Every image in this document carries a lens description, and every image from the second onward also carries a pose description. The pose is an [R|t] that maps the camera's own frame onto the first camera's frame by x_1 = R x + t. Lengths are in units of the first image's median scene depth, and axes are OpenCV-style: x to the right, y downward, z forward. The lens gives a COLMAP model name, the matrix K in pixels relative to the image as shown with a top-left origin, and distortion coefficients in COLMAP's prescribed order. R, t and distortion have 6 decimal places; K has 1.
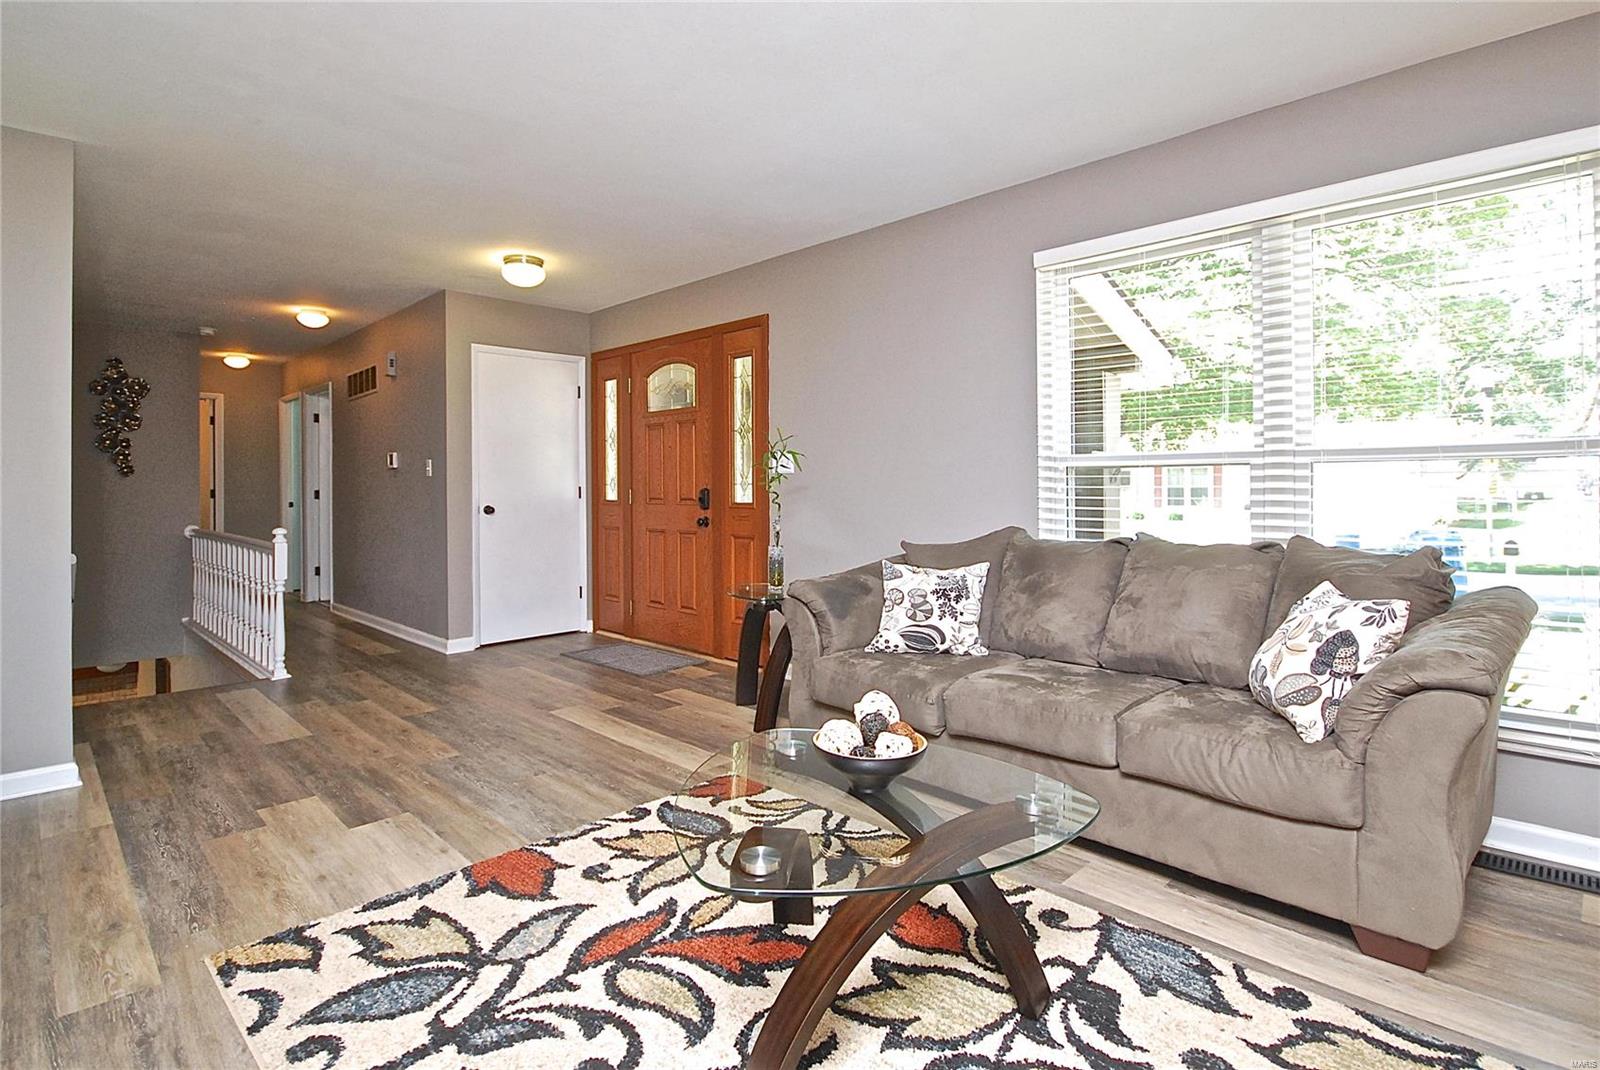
lens RADIAL K [[800.0, 0, 810.1], [0, 800.0, 485.8], [0, 0, 1]] dist [-0.000829, -0.000437]
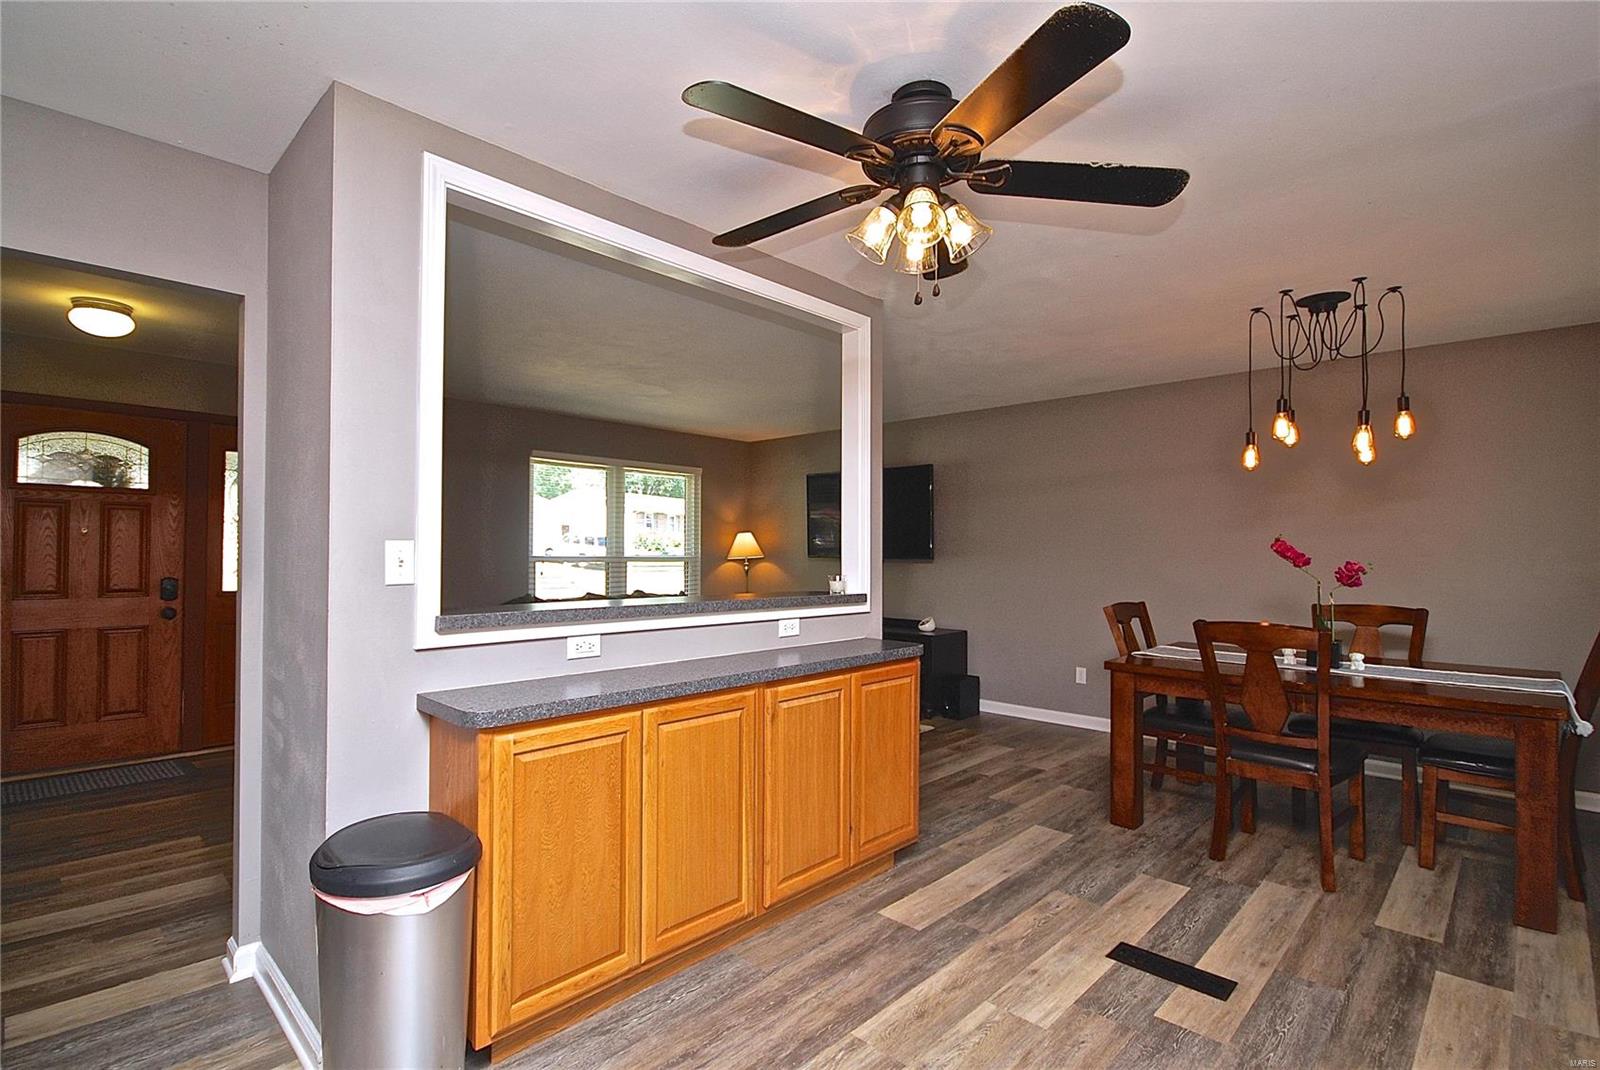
lens RADIAL K [[747.5, 0, 779.8], [0, 747.5, 537.4], [0, 0, 1]] dist [0.000790, -0.009666]
pose [[-0.001579, 0.025537, 0.999673, -2.407412], [-0.007632, 0.999644, -0.025549, -0.065703], [-0.999970, -0.007670, -0.001384, 0.651994]]
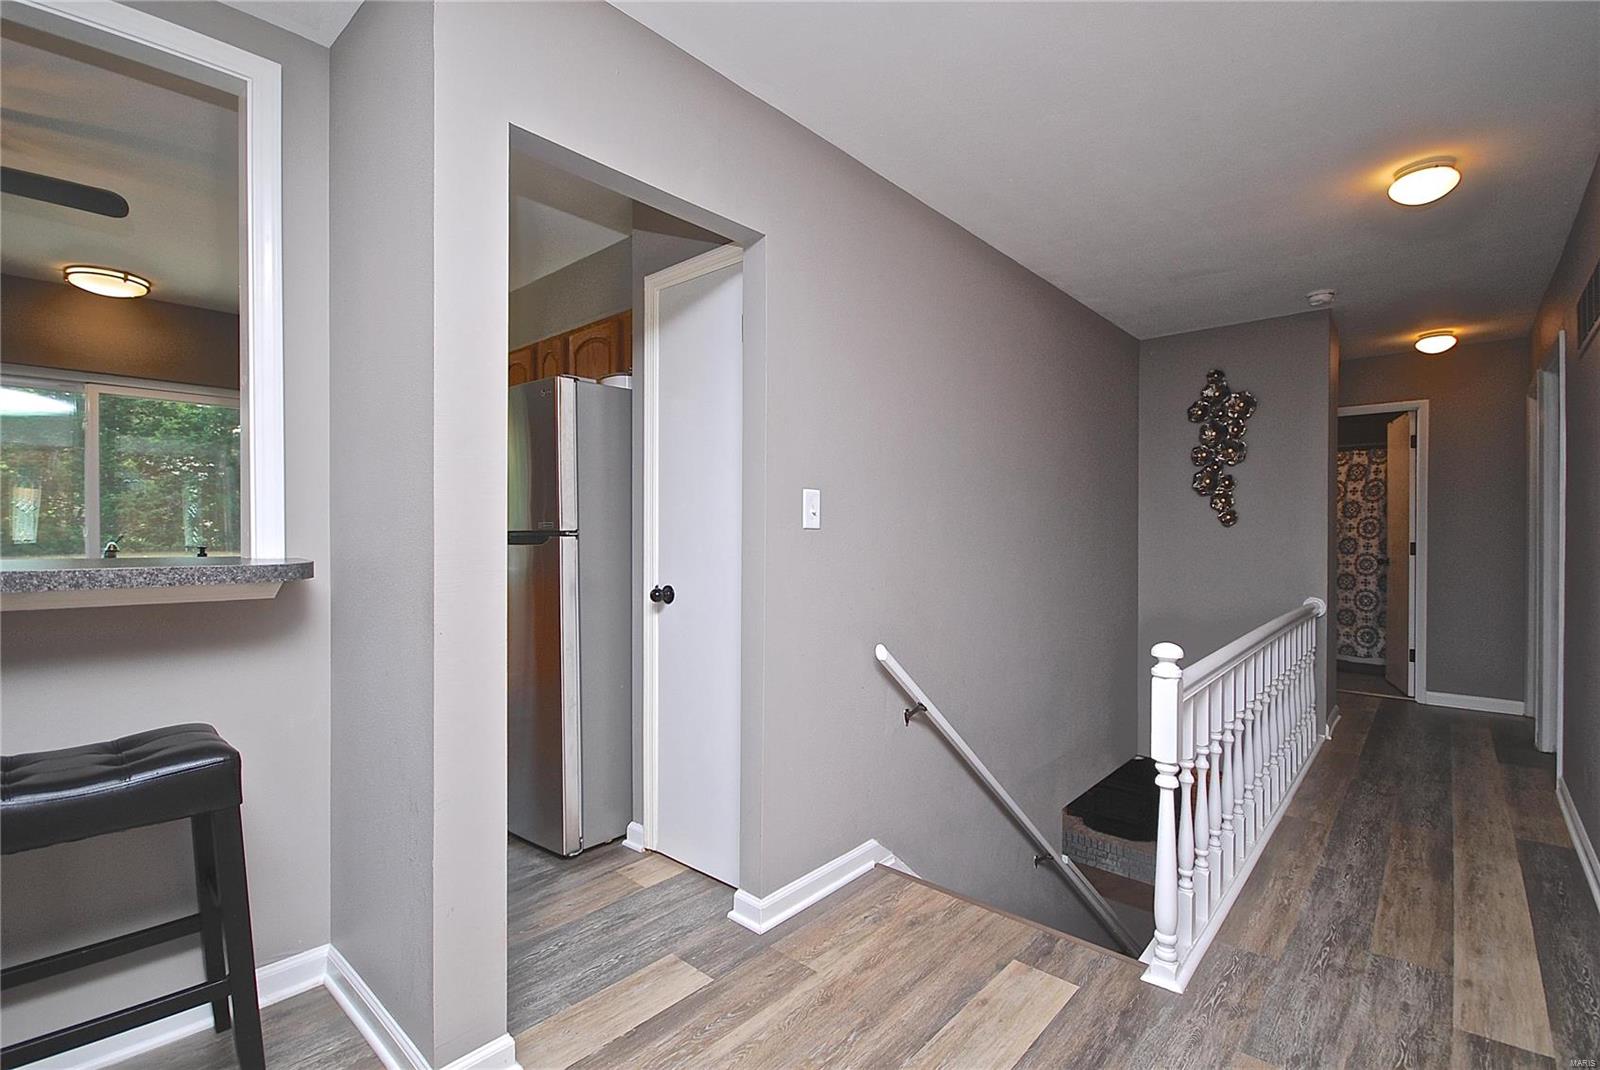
lens RADIAL K [[709.4, 0, 809.4], [0, 709.4, 540.8], [0, 0, 1]] dist [0.002913, -0.007965]
pose [[0.047390, 0.014884, -0.998766, -0.619765], [0.000790, 0.999888, 0.014939, -0.022707], [0.998876, -0.001497, 0.047373, 1.710212]]
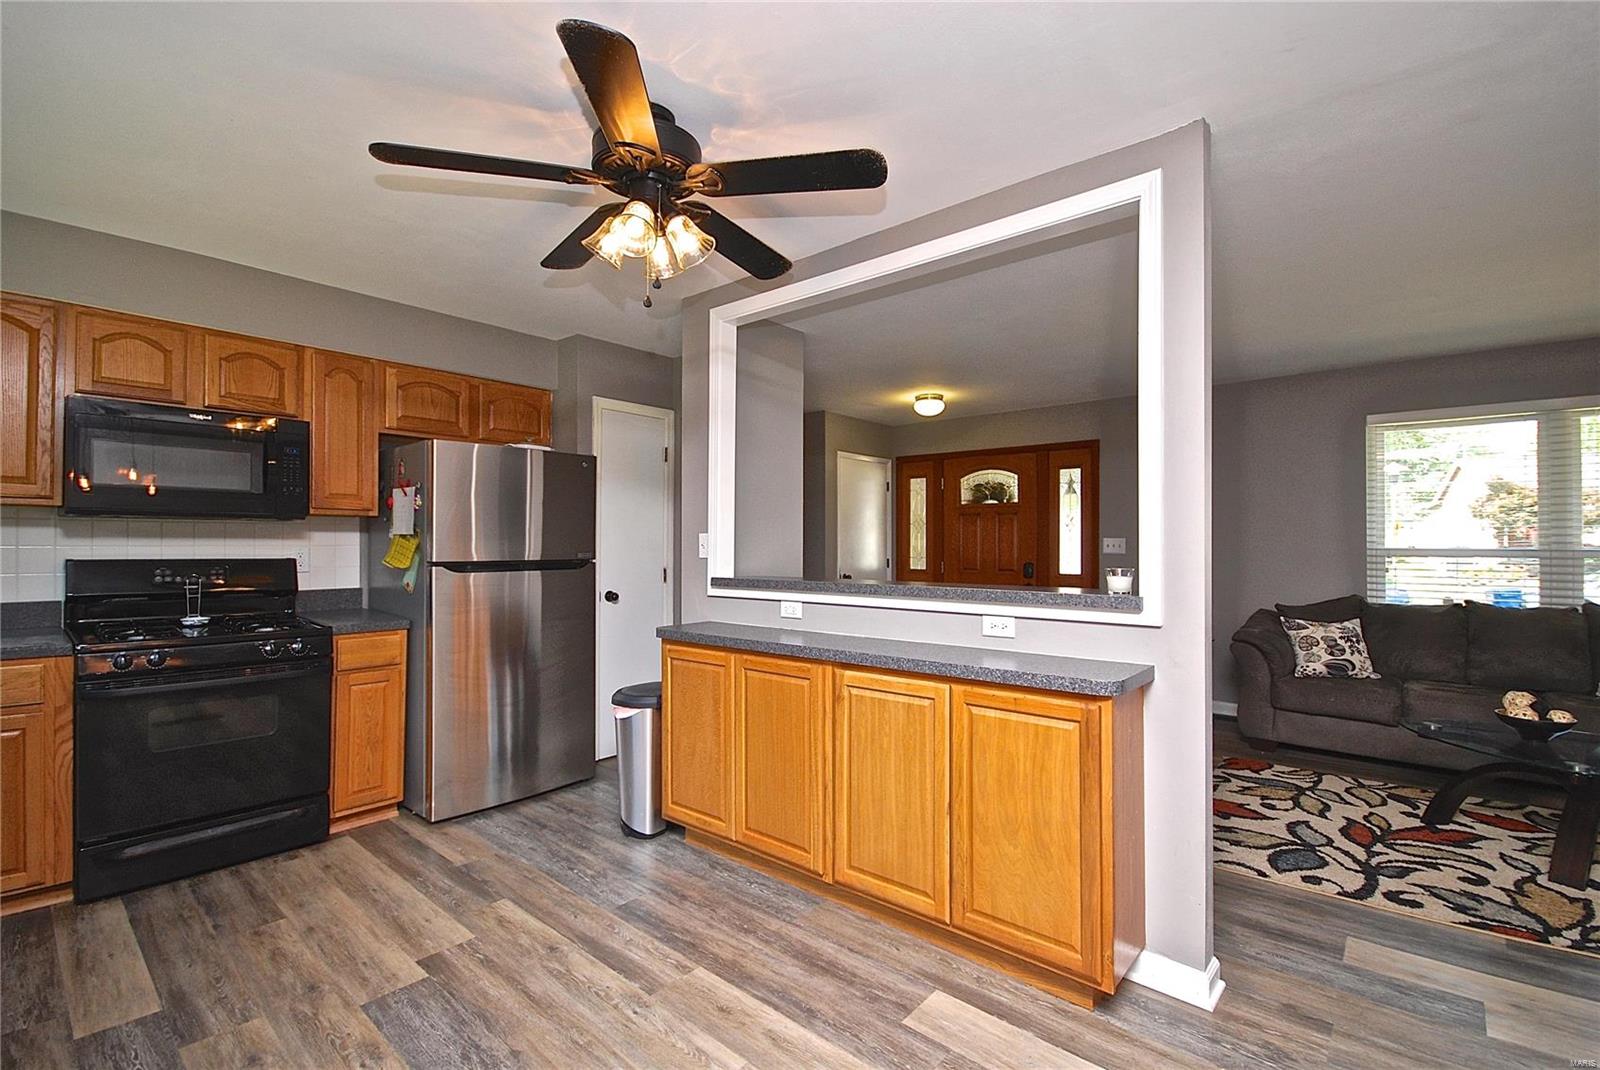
lens RADIAL K [[709.4, 0, 809.4], [0, 709.4, 540.8], [0, 0, 1]] dist [0.002913, -0.007965]
pose [[0.997077, 0.006995, 0.076084, -1.405299], [-0.006585, 0.999962, -0.005640, -0.058066], [-0.076120, 0.005122, 0.997085, -0.420364]]
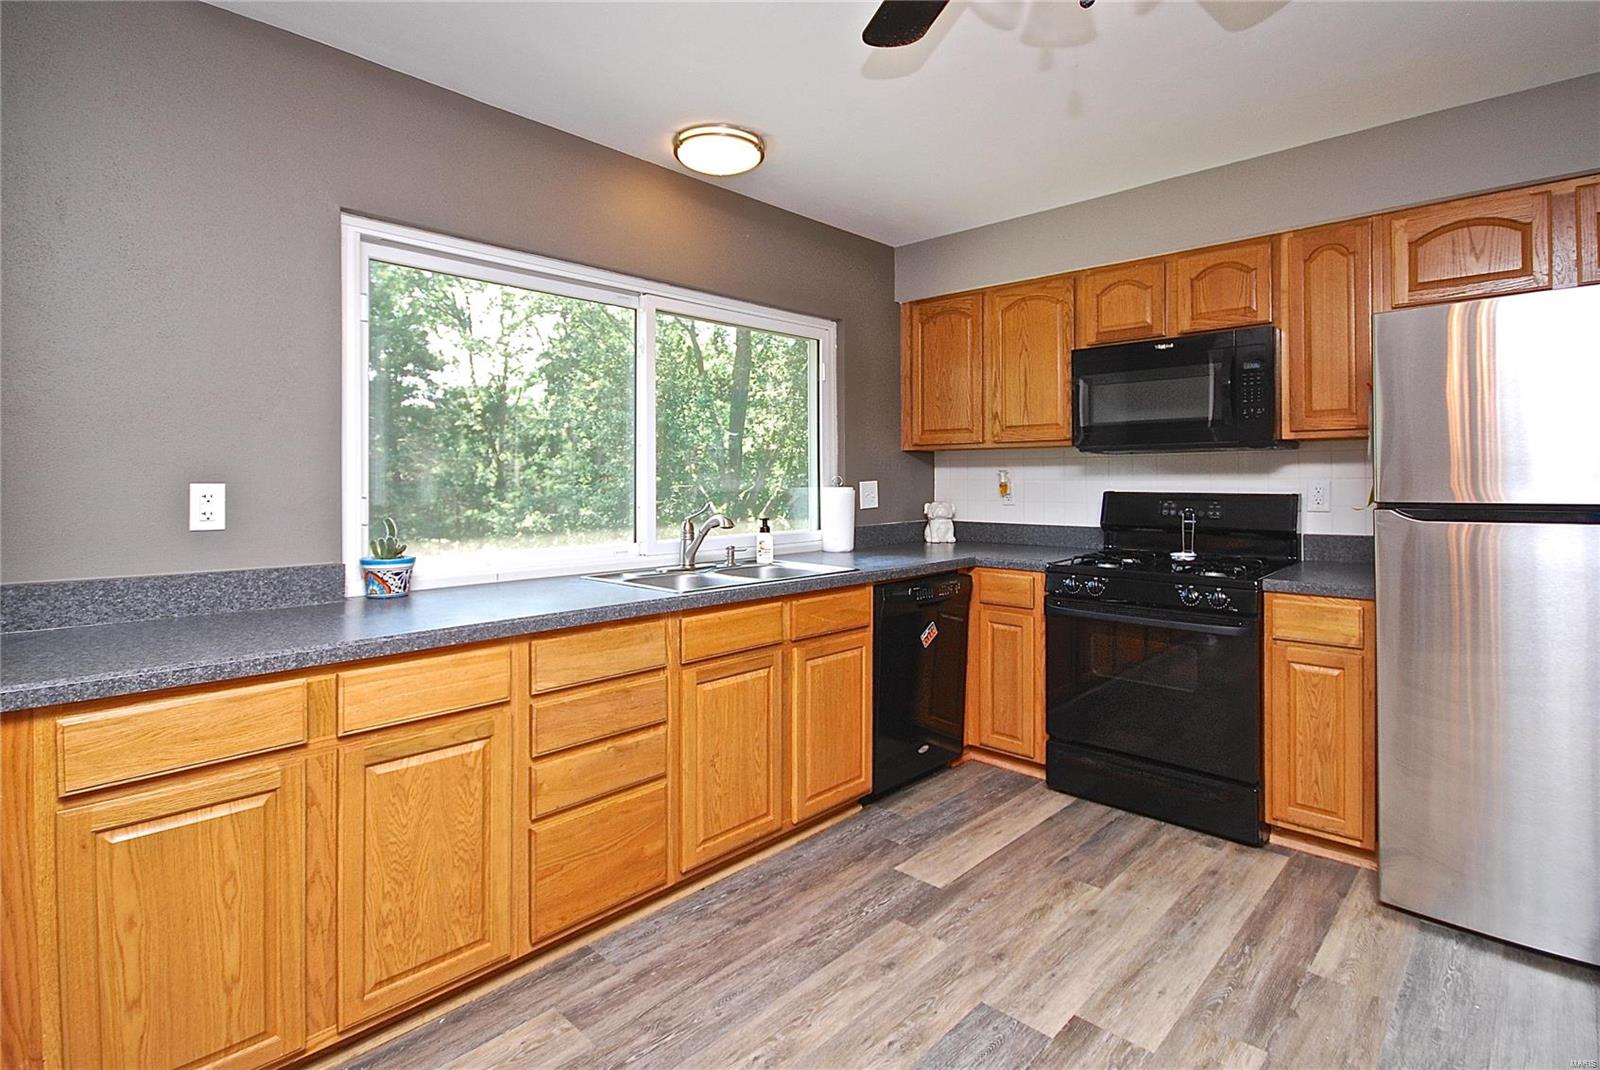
lens RADIAL K [[768.7, 0, 795.8], [0, 768.7, 478.2], [0, 0, 1]] dist [0.000047, -0.000554]
pose [[0.018506, -0.007439, -0.999801, -1.053993], [0.009580, 0.999928, -0.007262, -0.046494], [0.999783, -0.009443, 0.018576, 0.292884]]
